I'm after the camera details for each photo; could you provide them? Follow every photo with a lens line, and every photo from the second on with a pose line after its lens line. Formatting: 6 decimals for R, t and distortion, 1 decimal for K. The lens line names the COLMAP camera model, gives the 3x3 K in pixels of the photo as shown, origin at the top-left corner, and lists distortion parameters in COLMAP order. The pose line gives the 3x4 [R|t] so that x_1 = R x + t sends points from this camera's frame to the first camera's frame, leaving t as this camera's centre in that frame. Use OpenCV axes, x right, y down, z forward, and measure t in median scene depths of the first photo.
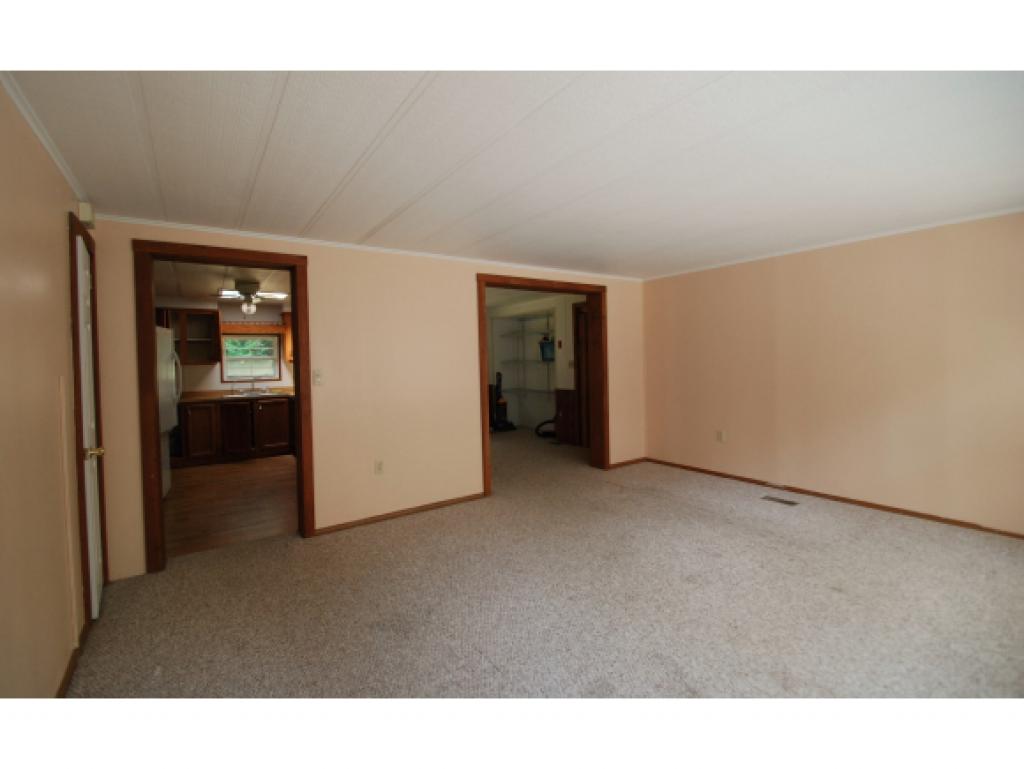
lens RADIAL K [[453.2, 0, 501.8], [0, 453.2, 393.9], [0, 0, 1]] dist [0.013248, -0.017640]
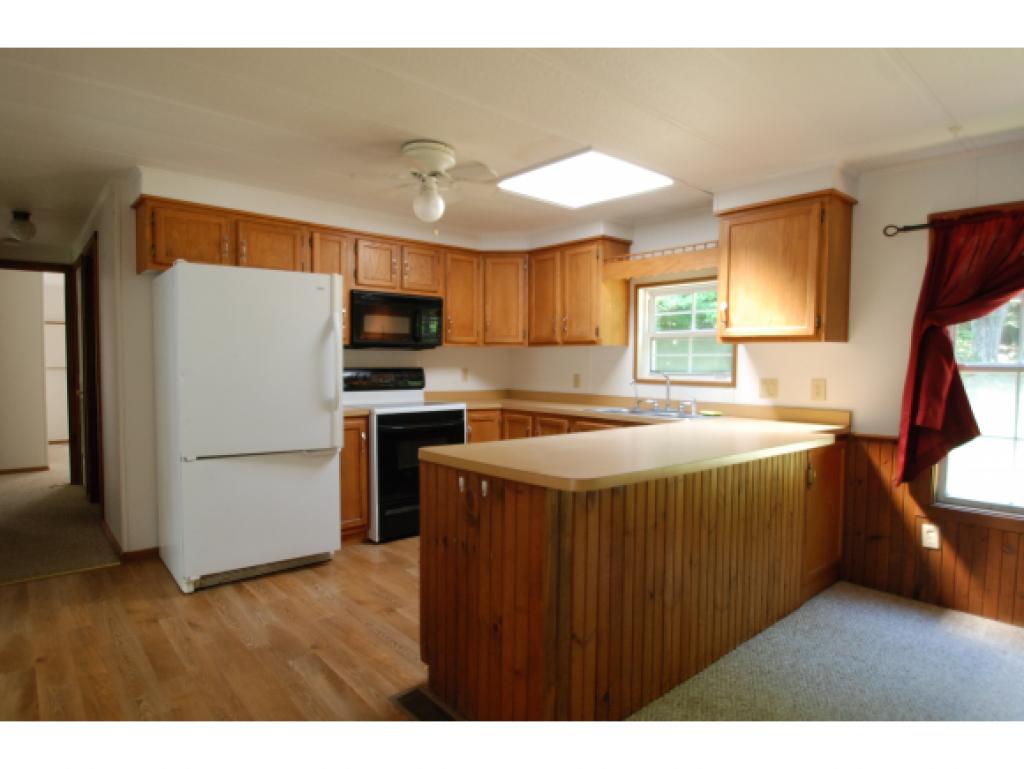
lens RADIAL K [[576.2, 0, 501.1], [0, 576.2, 396.1], [0, 0, 1]] dist [-0.018401, -0.000698]
pose [[0.119688, 0.085284, -0.989142, 0.001527], [-0.089432, 0.993179, 0.074811, -0.042761], [0.988775, 0.079507, 0.126499, 0.747195]]
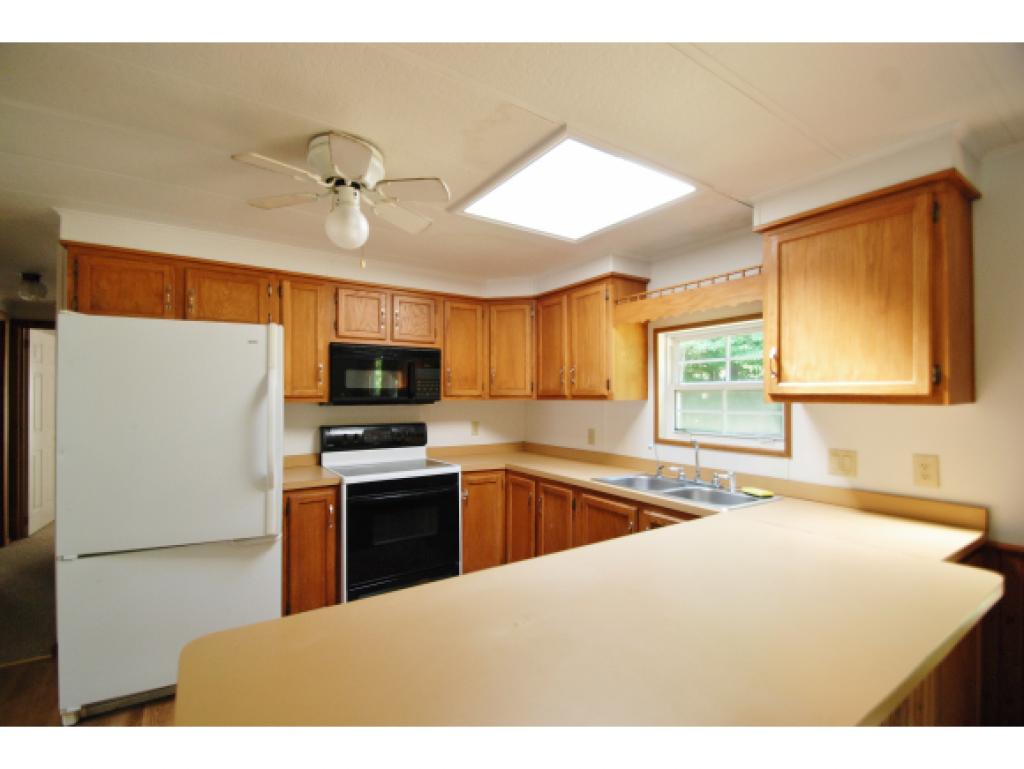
lens RADIAL K [[453.2, 0, 501.8], [0, 453.2, 393.9], [0, 0, 1]] dist [0.013248, -0.017640]
pose [[-0.010071, 0.019802, -0.999753, -0.179850], [-0.077963, 0.996745, 0.020528, -0.065923], [0.996905, 0.078150, -0.008495, 0.825877]]
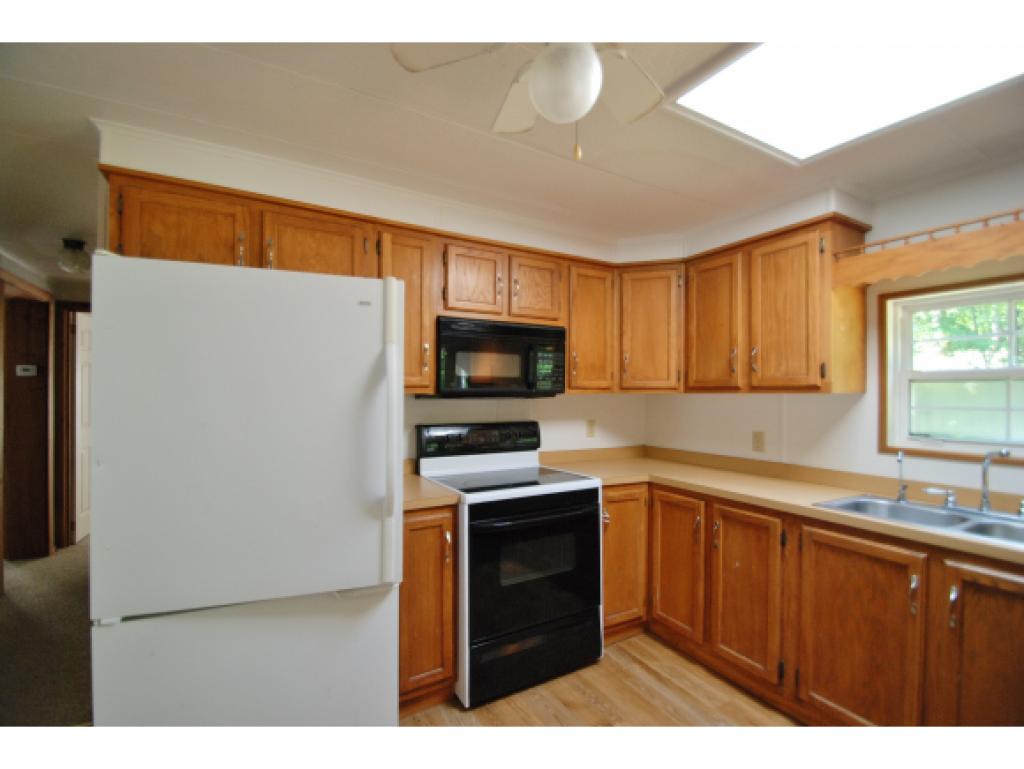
lens RADIAL K [[453.2, 0, 501.8], [0, 453.2, 393.9], [0, 0, 1]] dist [0.013248, -0.017640]
pose [[-0.078617, 0.025852, -0.996570, -0.278619], [-0.080760, 0.996213, 0.032214, -0.051601], [0.993628, 0.083016, -0.076232, 0.736561]]
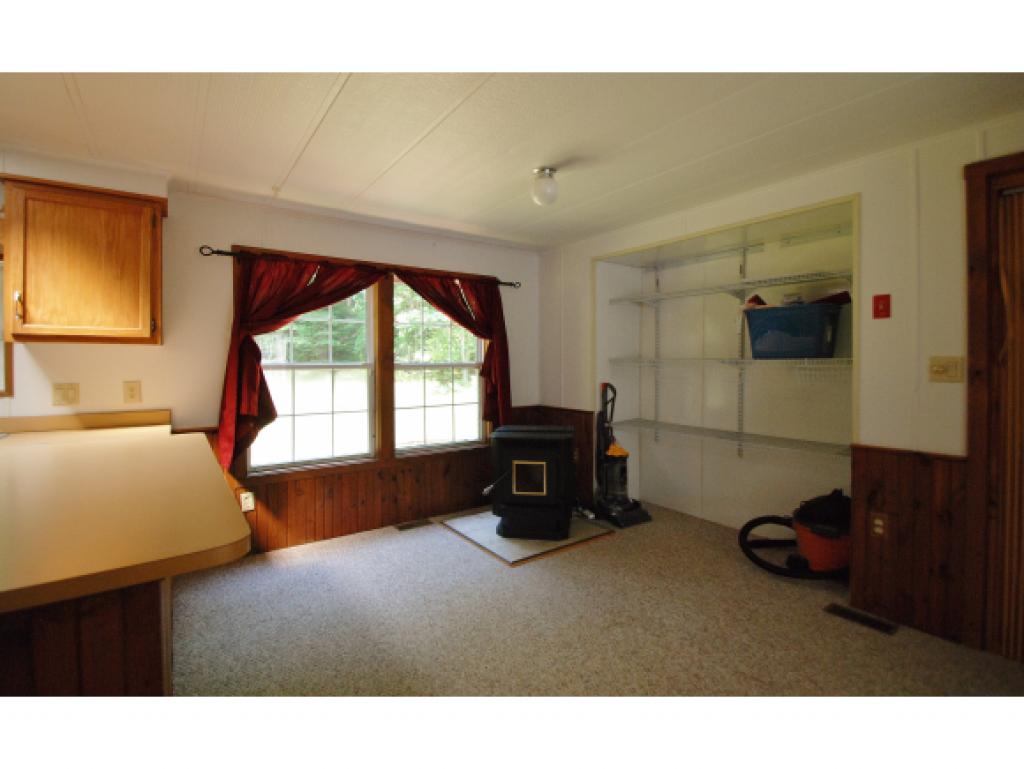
lens RADIAL K [[473.2, 0, 501.1], [0, 473.2, 364.7], [0, 0, 1]] dist [0.015342, -0.021354]
pose [[0.999411, 0.025393, 0.023065, -0.144503], [-0.023736, 0.997302, -0.069468, -0.038386], [-0.024767, 0.068880, 0.997317, 0.669337]]
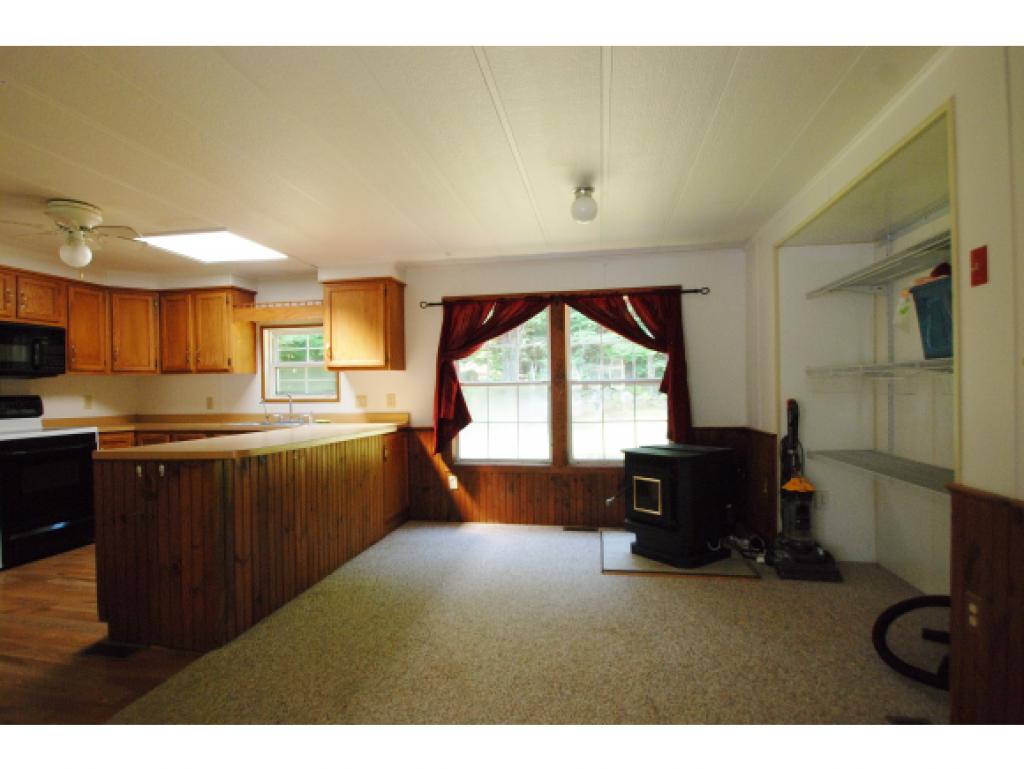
lens RADIAL K [[521.1, 0, 500.6], [0, 521.1, 394.7], [0, 0, 1]] dist [0.014617, -0.025272]
pose [[0.709931, 0.022041, -0.703926, 0.140212], [-0.059509, 0.997813, -0.028773, -0.032843], [0.701752, 0.062317, 0.709690, 0.686169]]
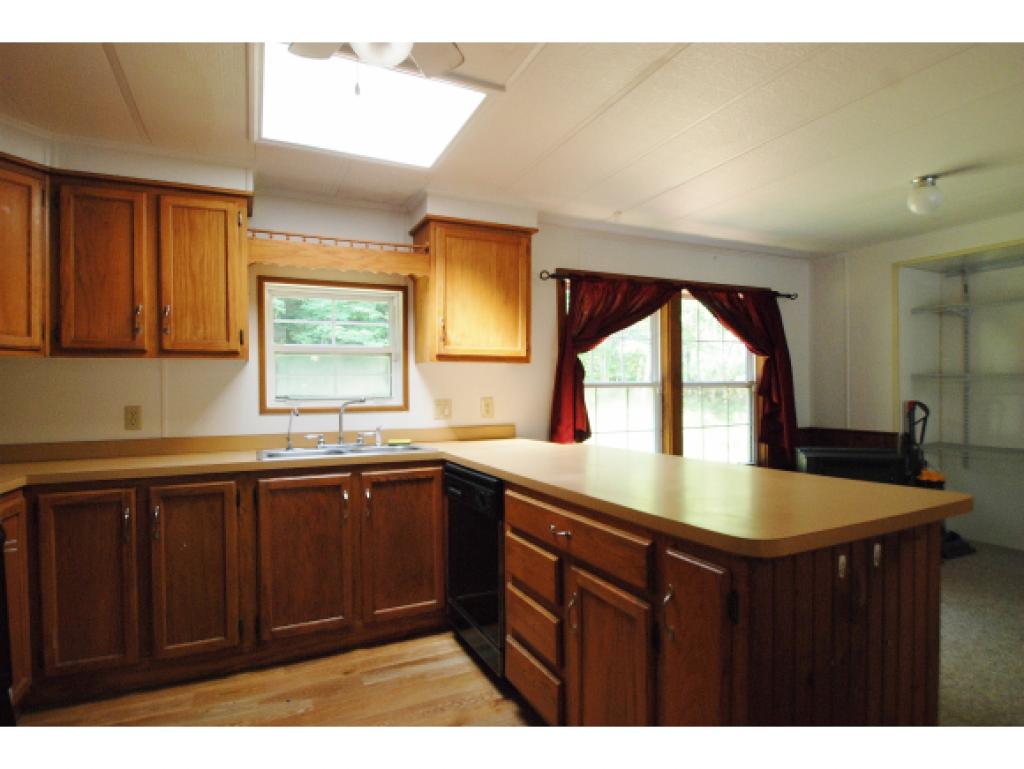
lens RADIAL K [[550.7, 0, 492.8], [0, 550.7, 391.8], [0, 0, 1]] dist [-0.001252, -0.018250]
pose [[0.987337, 0.016727, -0.157750, -0.356218], [-0.027837, 0.997264, -0.068487, -0.016370], [0.156173, 0.072011, 0.985101, 0.580253]]
